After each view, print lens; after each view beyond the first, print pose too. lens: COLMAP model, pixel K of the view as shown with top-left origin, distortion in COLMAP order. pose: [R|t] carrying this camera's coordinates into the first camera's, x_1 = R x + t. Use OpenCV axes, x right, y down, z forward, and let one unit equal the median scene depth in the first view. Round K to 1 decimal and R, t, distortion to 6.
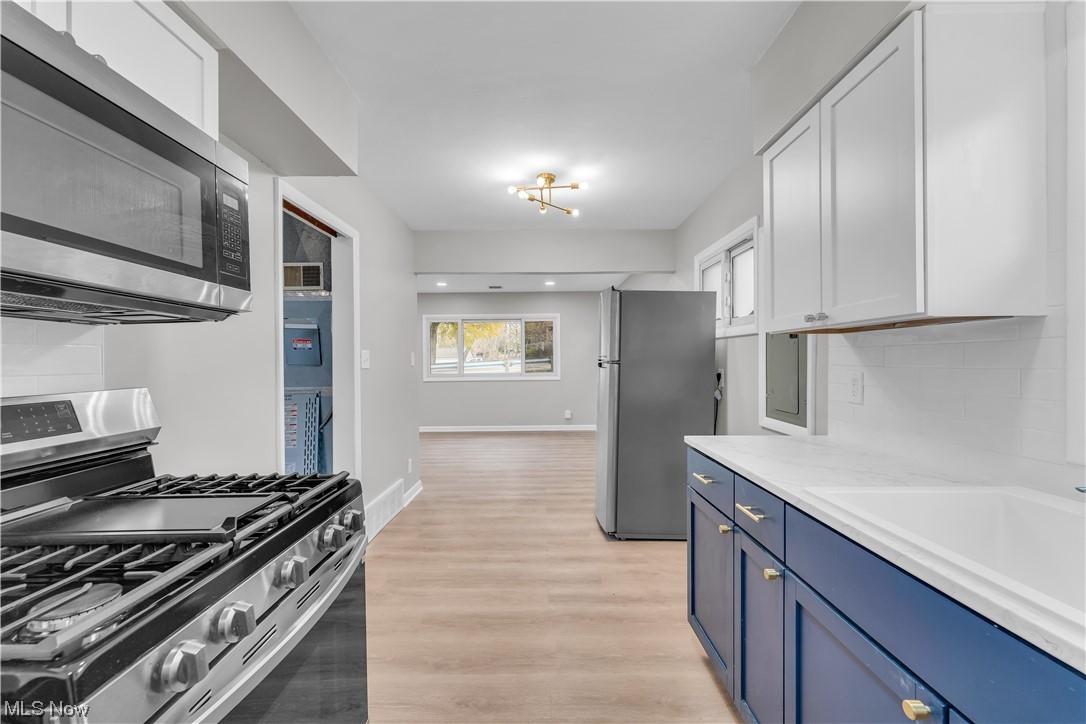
lens RADIAL K [[442.0, 0, 542.8], [0, 442.0, 366.3], [0, 0, 1]] dist [0.000564, -0.000194]
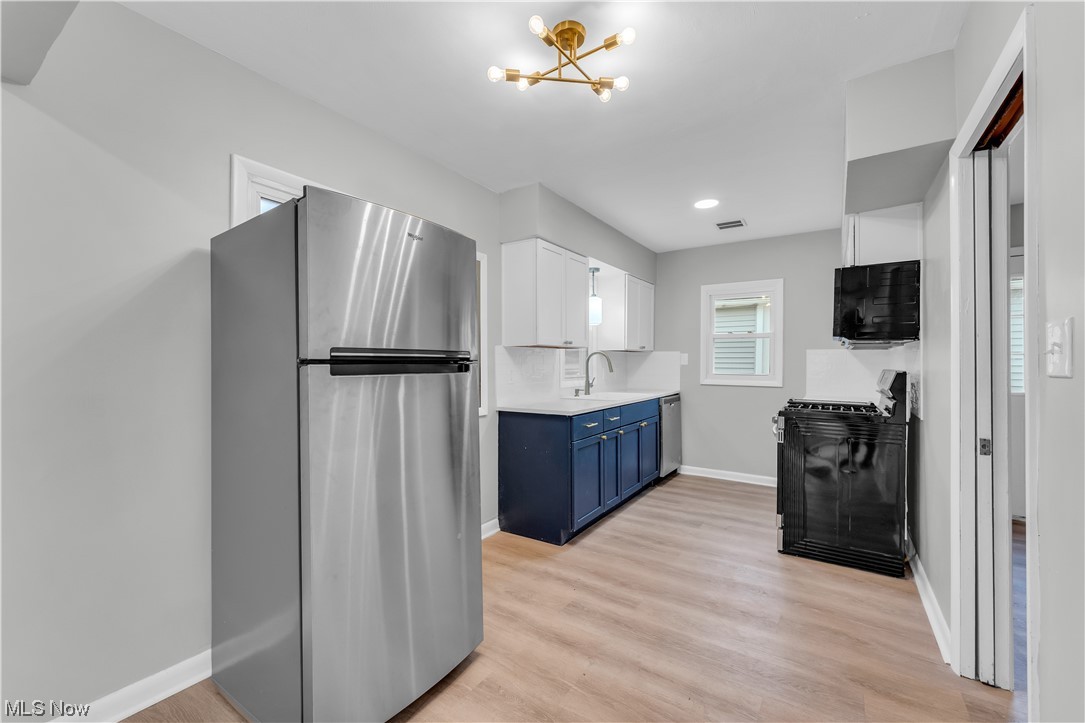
lens RADIAL K [[440.2, 0, 542.5], [0, 440.2, 361.5], [0, 0, 1]] dist [0.000463, -0.000489]
pose [[-0.832122, 0.008890, 0.554521, -0.380172], [0.012979, 0.999910, 0.003445, -0.013838], [-0.554441, 0.010064, -0.832162, 2.077960]]
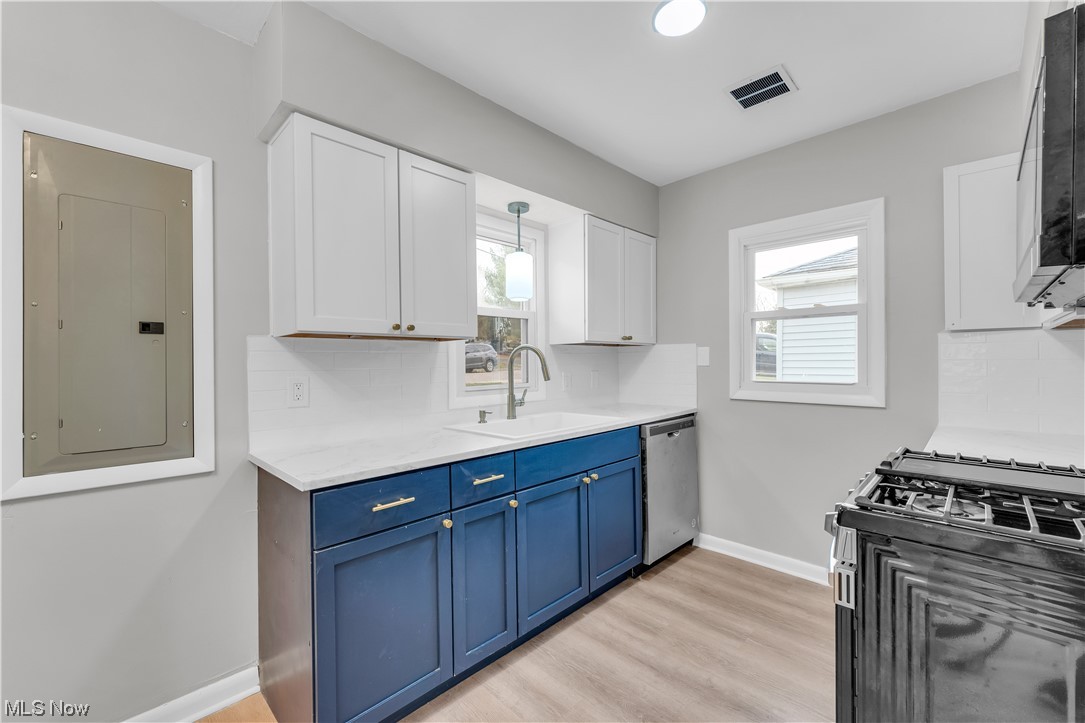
lens RADIAL K [[440.2, 0, 542.5], [0, 440.2, 361.5], [0, 0, 1]] dist [0.000463, -0.000489]
pose [[-0.707203, 0.018624, 0.706765, -0.339908], [0.026002, 0.999662, -0.000324, -0.005134], [-0.706532, 0.018148, -0.707448, 1.095353]]
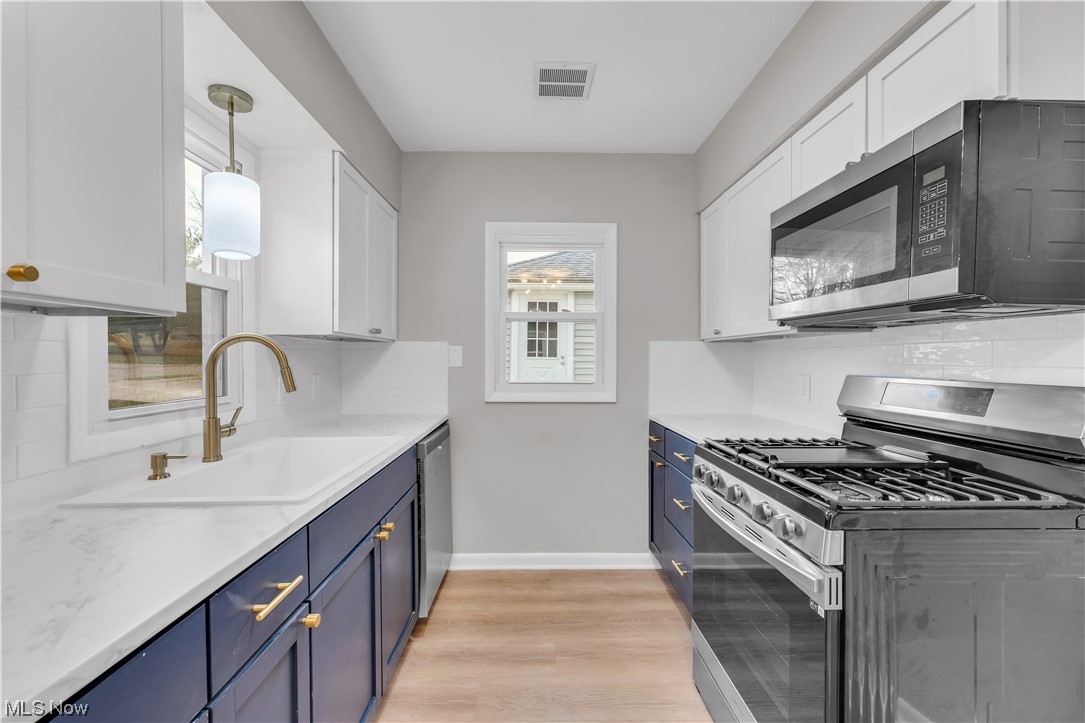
lens RADIAL K [[440.2, 0, 542.5], [0, 440.2, 361.5], [0, 0, 1]] dist [0.000463, -0.000489]
pose [[-0.999712, 0.011203, -0.021240, 0.055669], [0.010838, 0.999794, 0.017183, -0.012318], [0.021428, 0.016948, -0.999627, 1.008033]]
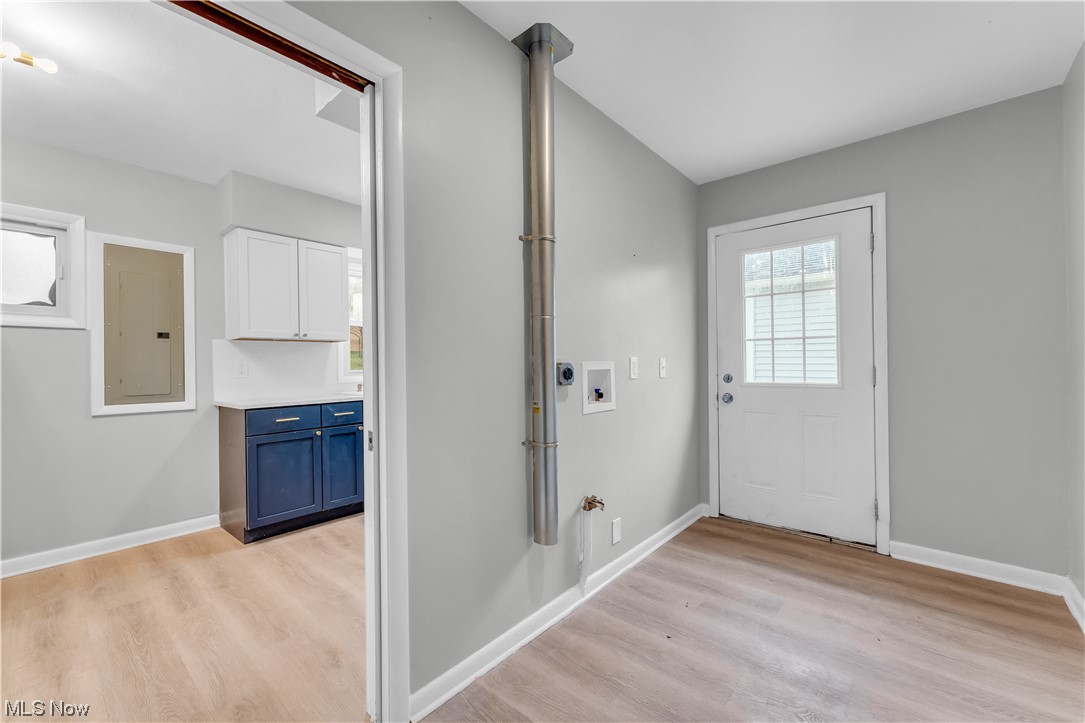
lens RADIAL K [[437.2, 0, 553.0], [0, 437.2, 363.7], [0, 0, 1]] dist [-0.008463, -0.000249]
pose [[-0.765745, 0.018193, 0.642887, -1.233297], [0.027203, 0.999621, 0.004114, 0.042614], [-0.642569, 0.020639, -0.765950, 1.298950]]
